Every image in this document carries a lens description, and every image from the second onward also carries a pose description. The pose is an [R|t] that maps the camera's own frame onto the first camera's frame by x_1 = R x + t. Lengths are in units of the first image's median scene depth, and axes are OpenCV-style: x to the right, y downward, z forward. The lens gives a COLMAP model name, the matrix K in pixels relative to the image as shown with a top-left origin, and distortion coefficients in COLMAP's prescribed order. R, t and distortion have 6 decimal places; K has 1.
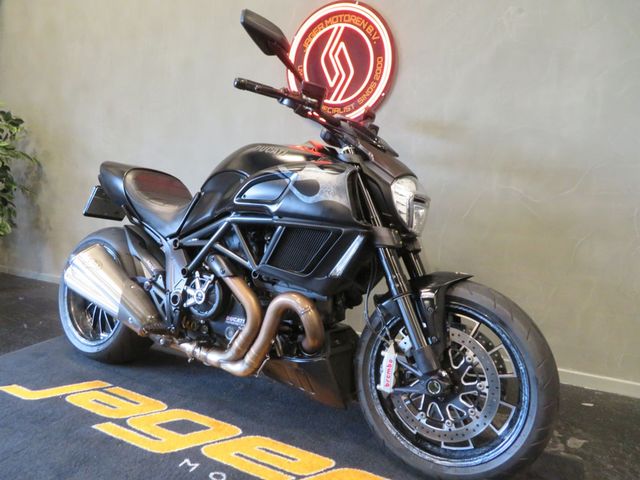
lens RADIAL K [[461.0, 0, 320.0], [0, 461.0, 240.0], [0, 0, 1]] dist [-0.004893, 0.000347]
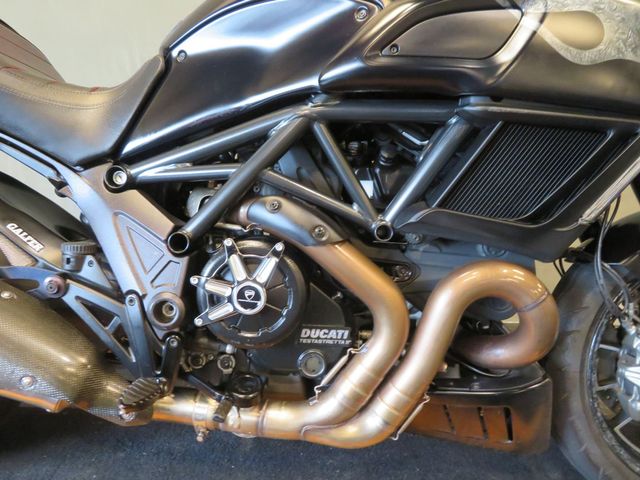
lens RADIAL K [[456.2, 0, 320.0], [0, 456.2, 240.0], [0, 0, 1]] dist [-0.006511, 0.000295]
pose [[0.864262, -0.099152, 0.493173, -0.412174], [0.038638, 0.990571, 0.131442, 0.018658], [-0.501556, -0.094545, 0.859944, 0.621043]]
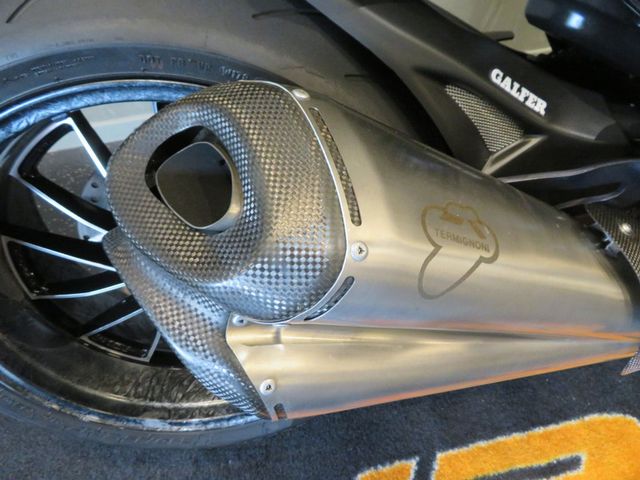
lens RADIAL K [[456.2, 0, 320.0], [0, 456.2, 240.0], [0, 0, 1]] dist [-0.006511, 0.000295]
pose [[0.759930, -0.517965, 0.392706, -0.670640], [0.166893, 0.739387, 0.652268, -0.054517], [-0.628214, -0.430138, 0.648327, 1.077186]]
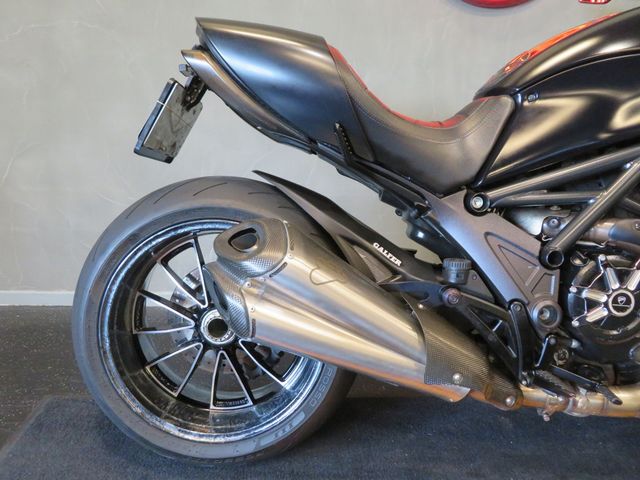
lens RADIAL K [[456.2, 0, 320.0], [0, 456.2, 240.0], [0, 0, 1]] dist [-0.006511, 0.000295]
pose [[0.845490, -0.134237, 0.516843, -0.812295], [0.055523, 0.984741, 0.164933, -0.049466], [-0.531097, -0.110753, 0.840042, 0.769564]]
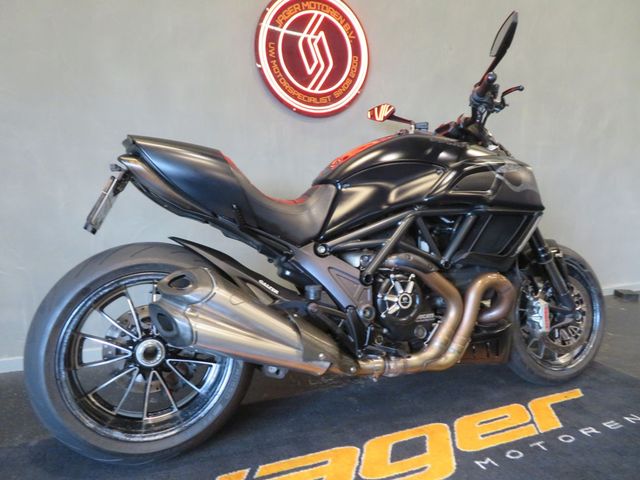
lens RADIAL K [[456.2, 0, 320.0], [0, 456.2, 240.0], [0, 0, 1]] dist [-0.006511, 0.000295]
pose [[0.601124, -0.105645, 0.792142, -1.069773], [0.092033, 0.993780, 0.062696, -0.067037], [-0.793839, 0.035215, 0.607108, 0.594974]]
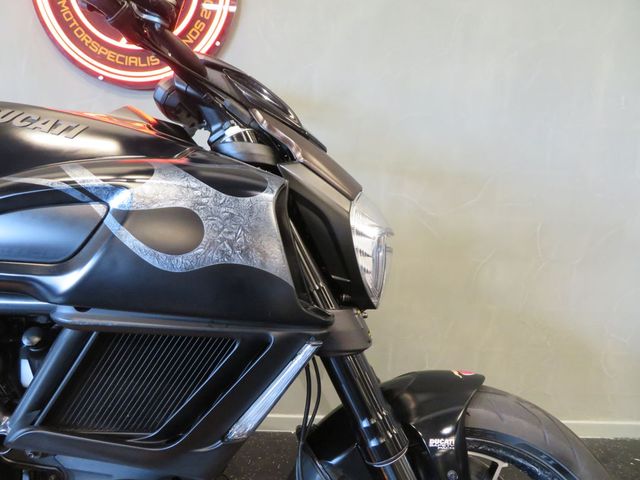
lens RADIAL K [[456.2, 0, 320.0], [0, 456.2, 240.0], [0, 0, 1]] dist [-0.006511, 0.000295]
pose [[0.863830, -0.054720, 0.500803, -0.090113], [0.036150, 0.998254, 0.046719, -0.101409], [-0.502485, -0.022253, 0.864300, 0.530814]]
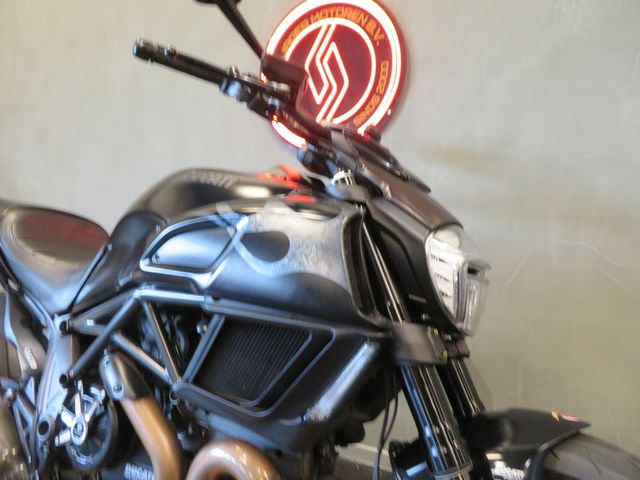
lens RADIAL K [[456.2, 0, 320.0], [0, 456.2, 240.0], [0, 0, 1]] dist [-0.006511, 0.000295]
pose [[0.999512, 0.015724, 0.026982, 0.016523], [-0.013055, 0.995260, -0.096374, -0.060754], [-0.028370, 0.095974, 0.994979, 0.416894]]
